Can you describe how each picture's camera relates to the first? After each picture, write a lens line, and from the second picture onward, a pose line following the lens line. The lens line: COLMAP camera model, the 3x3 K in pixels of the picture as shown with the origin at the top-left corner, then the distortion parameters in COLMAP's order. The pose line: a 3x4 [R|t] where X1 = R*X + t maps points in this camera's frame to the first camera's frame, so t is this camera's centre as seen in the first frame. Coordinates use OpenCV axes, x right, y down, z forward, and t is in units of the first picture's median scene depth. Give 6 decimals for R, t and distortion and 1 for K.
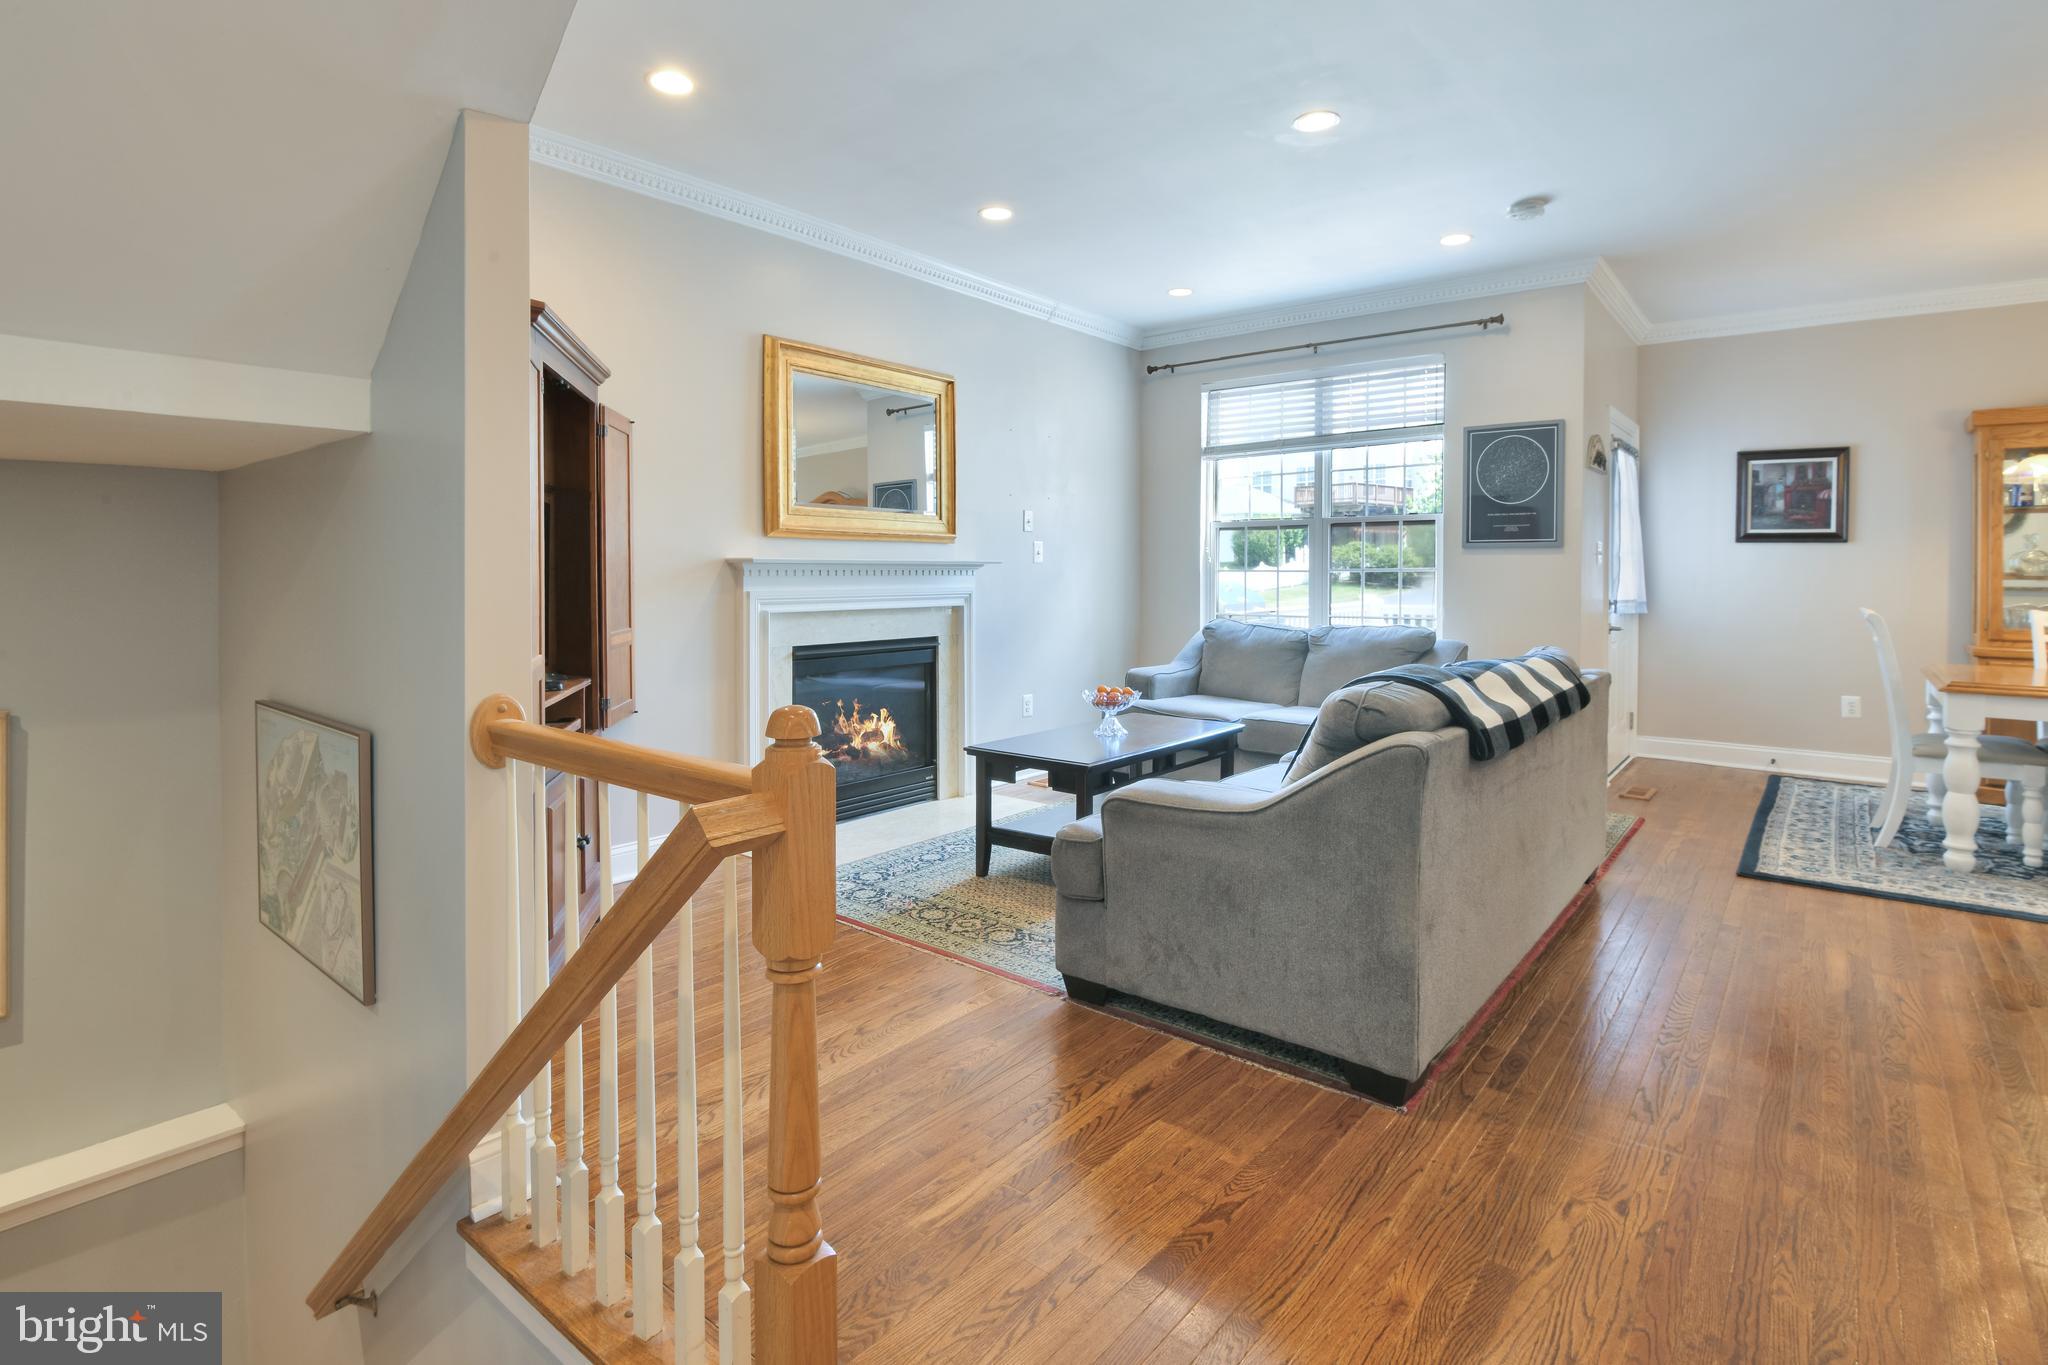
lens RADIAL K [[1017.7, 0, 1066.5], [0, 1017.7, 571.6], [0, 0, 1]] dist [-0.005095, -0.001802]
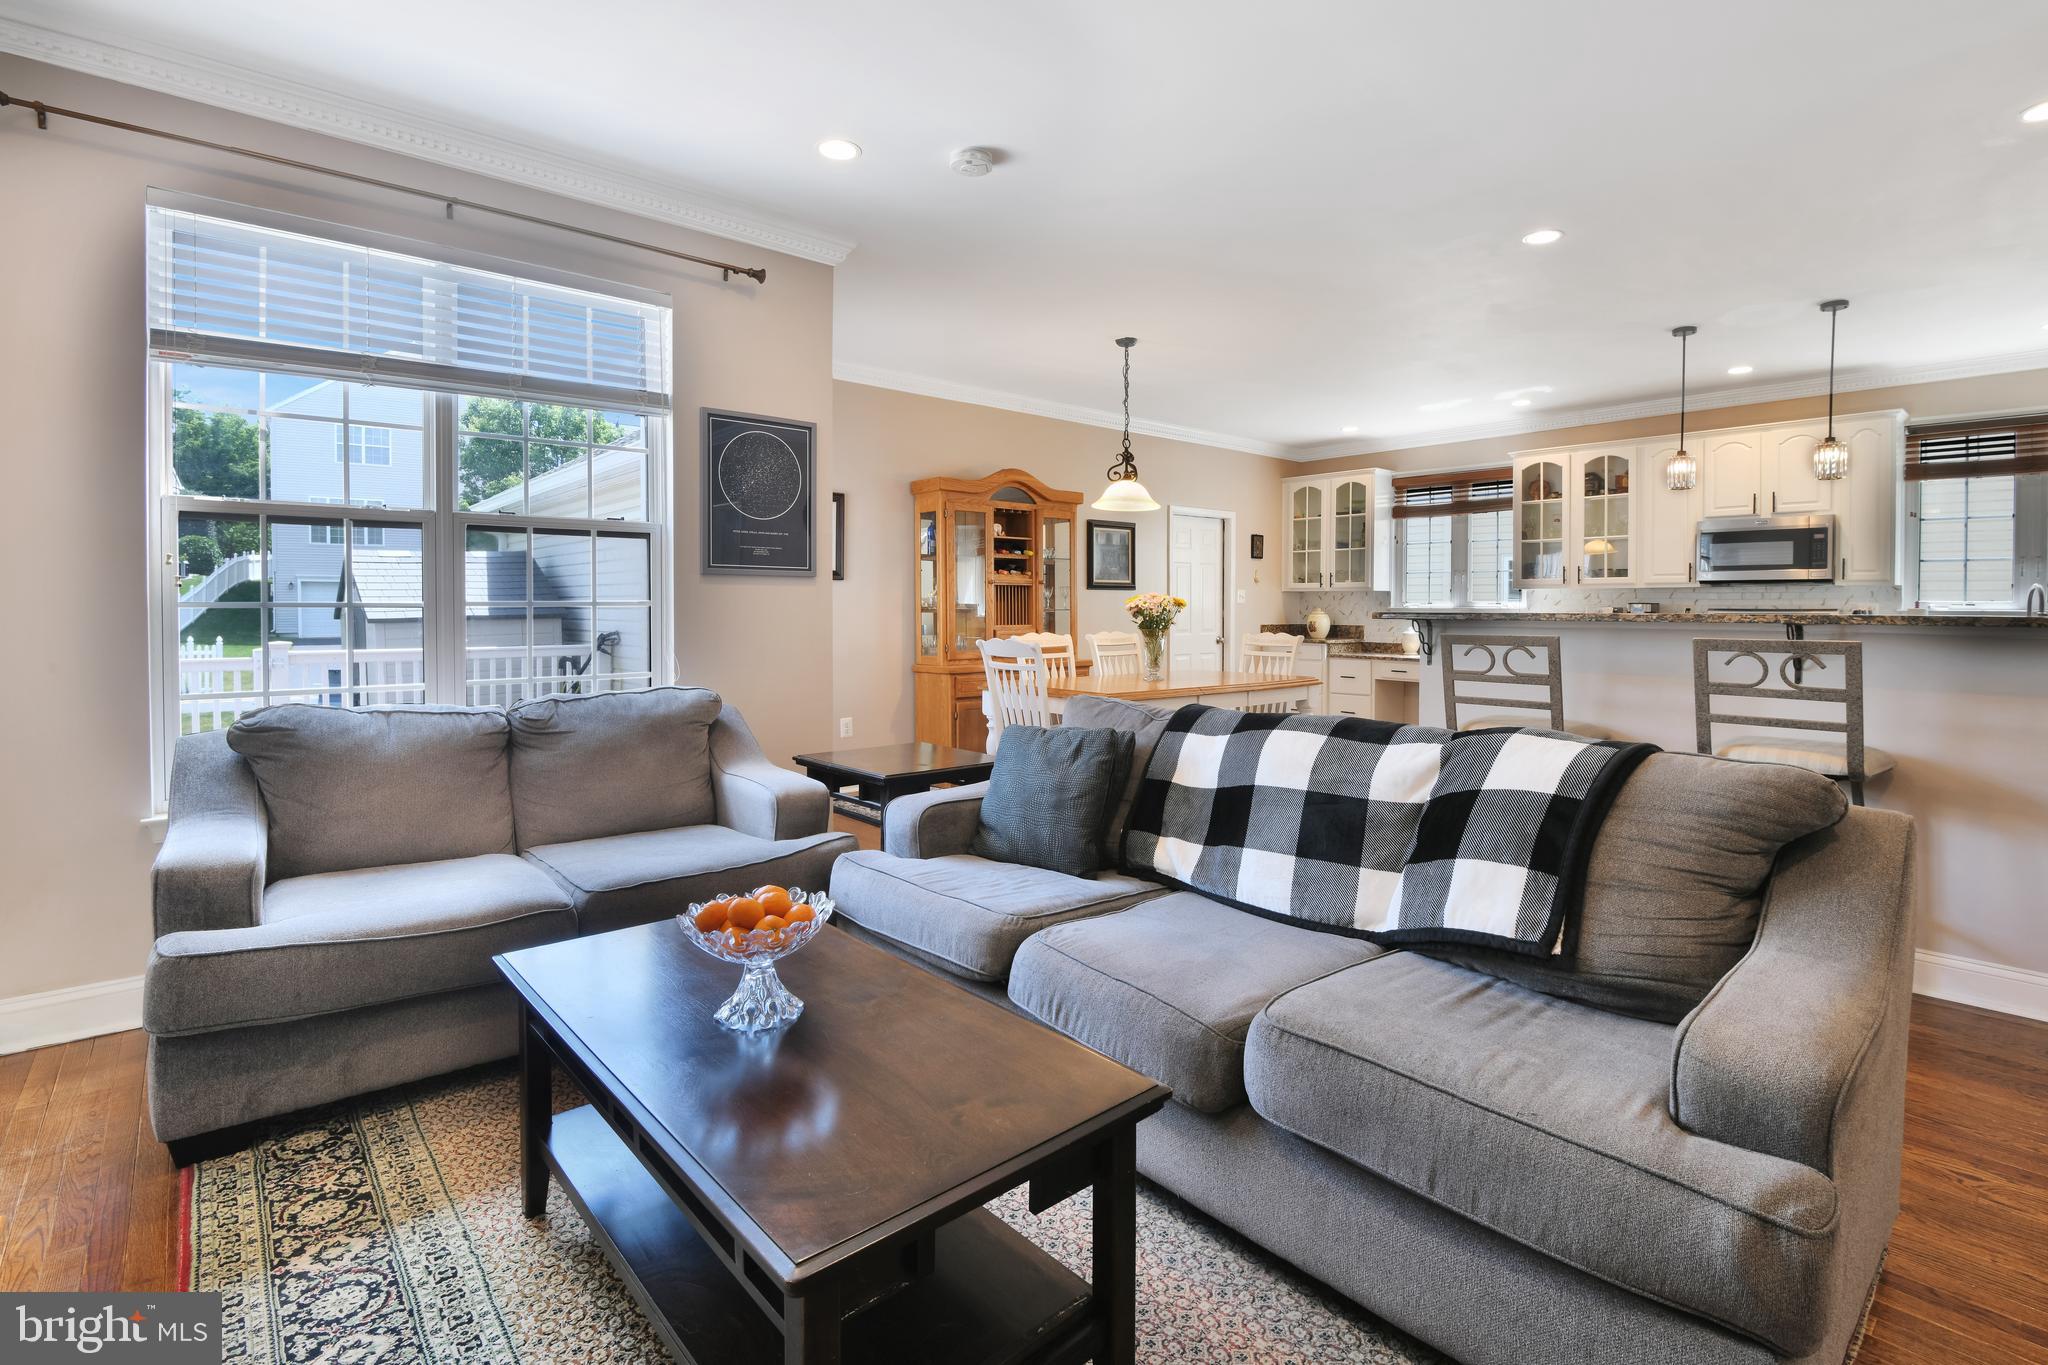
lens RADIAL K [[968.5, 0, 1036.7], [0, 968.5, 631.9], [0, 0, 1]] dist [-0.013944, -0.001652]
pose [[0.181761, -0.027017, 0.982972, -0.277820], [0.000109, 0.999623, 0.027454, -0.001229], [-0.983343, -0.004883, 0.181695, 0.715715]]
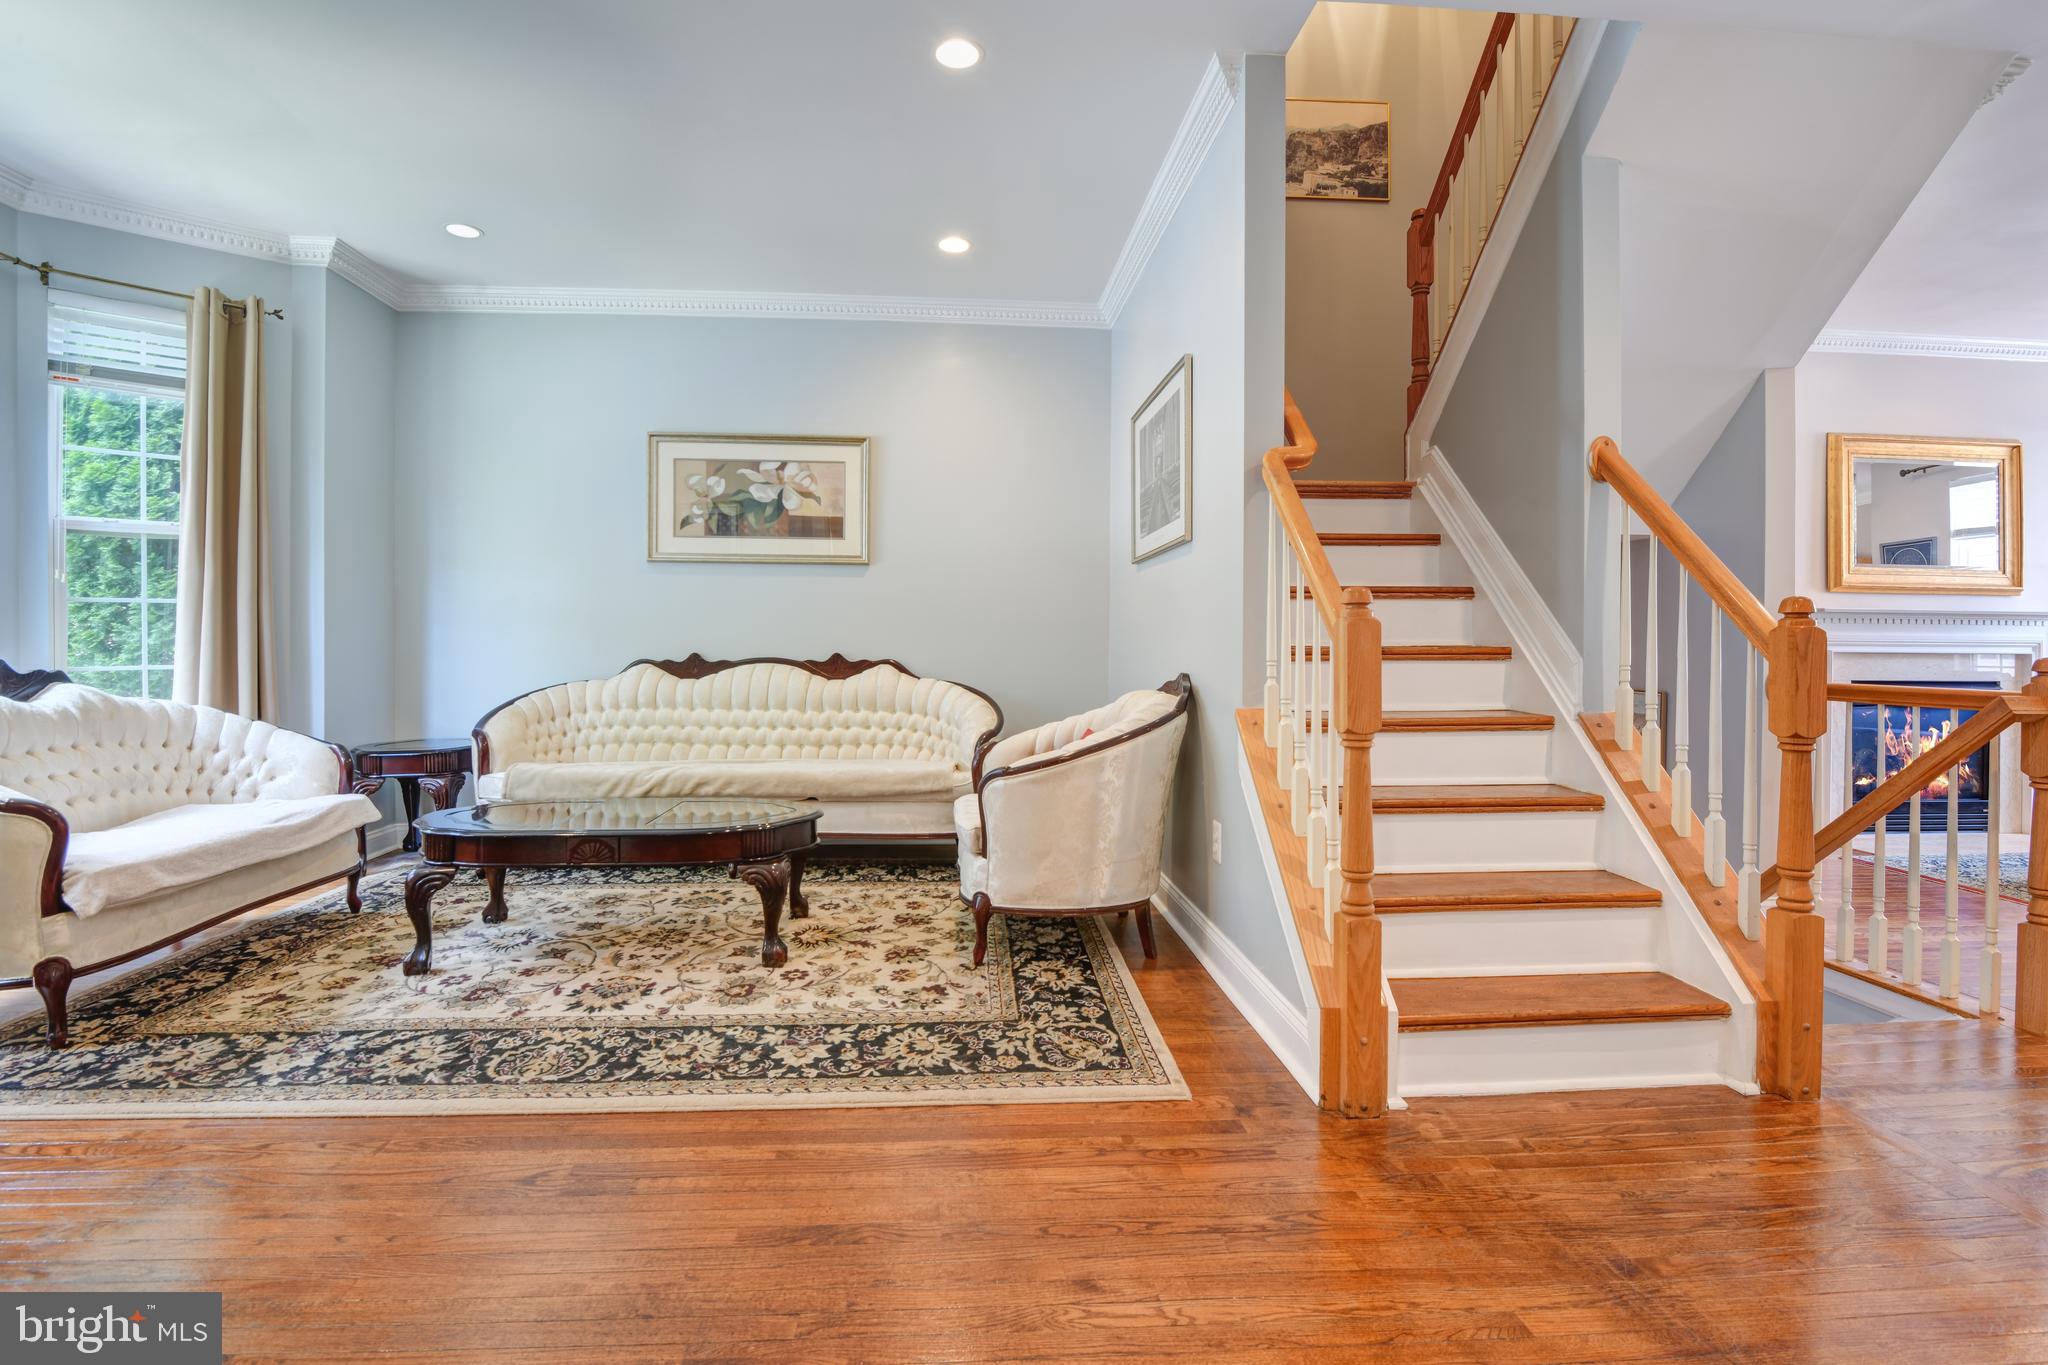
lens RADIAL K [[968.5, 0, 1036.7], [0, 968.5, 631.9], [0, 0, 1]] dist [-0.013944, -0.001652]
pose [[0.659679, 0.003186, -0.751541, -0.041845], [-0.009804, 0.999942, -0.004366, 0.026301], [0.751484, 0.010248, 0.659672, -0.453567]]
